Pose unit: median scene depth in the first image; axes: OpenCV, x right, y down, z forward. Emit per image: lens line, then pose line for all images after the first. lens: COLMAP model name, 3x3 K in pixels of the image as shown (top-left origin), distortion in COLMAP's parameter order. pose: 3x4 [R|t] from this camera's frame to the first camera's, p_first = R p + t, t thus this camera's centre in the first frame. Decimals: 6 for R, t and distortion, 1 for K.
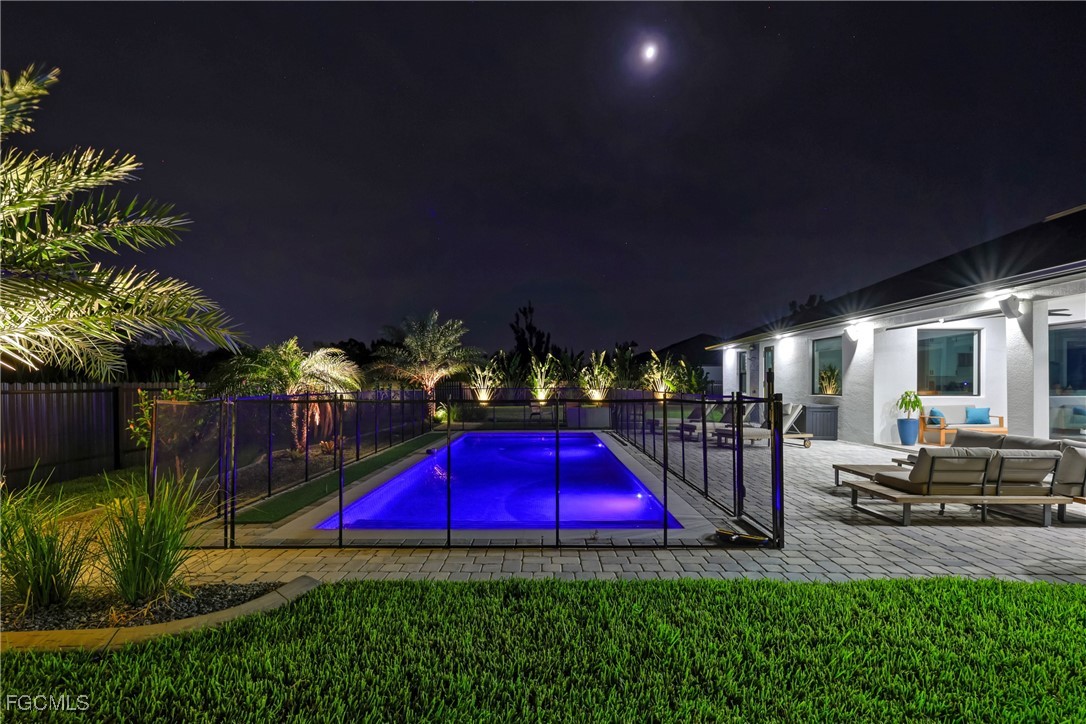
lens RADIAL K [[483.8, 0, 538.5], [0, 483.8, 382.0], [0, 0, 1]] dist [-0.004345, 0.001554]
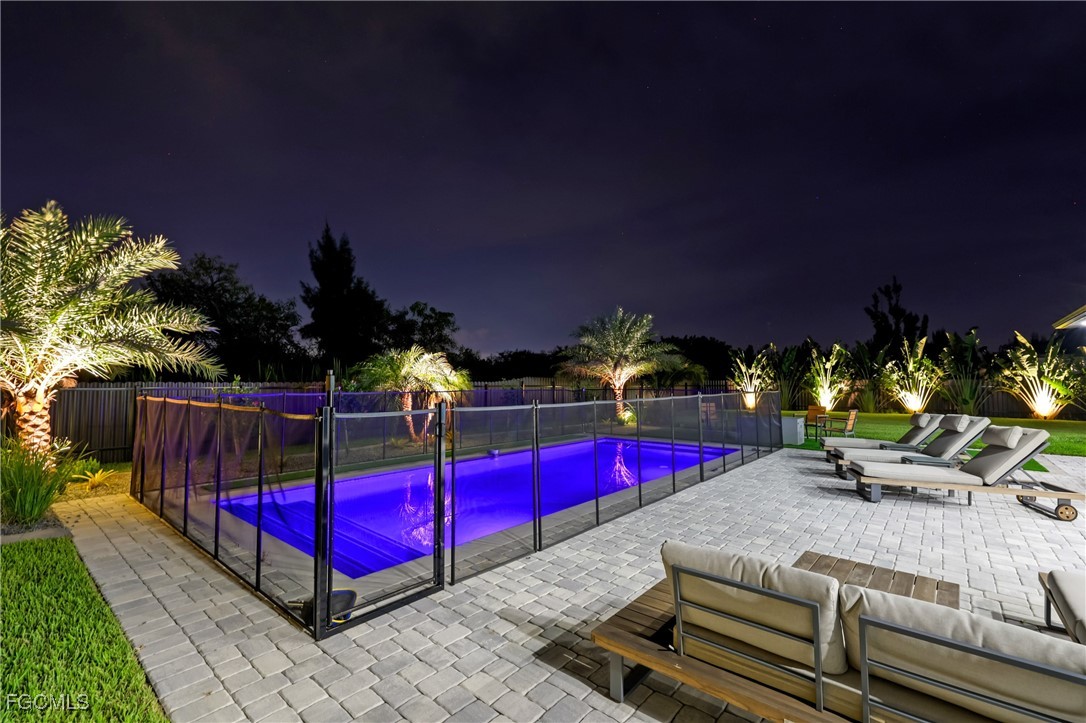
lens RADIAL K [[483.8, 0, 515.1], [0, 483.8, 371.0], [0, 0, 1]] dist [-0.004345, 0.001554]
pose [[0.761260, -0.010404, -0.648363, 0.135404], [-0.001395, 0.999843, -0.017682, -0.002024], [0.648445, 0.014365, 0.761126, 0.078020]]
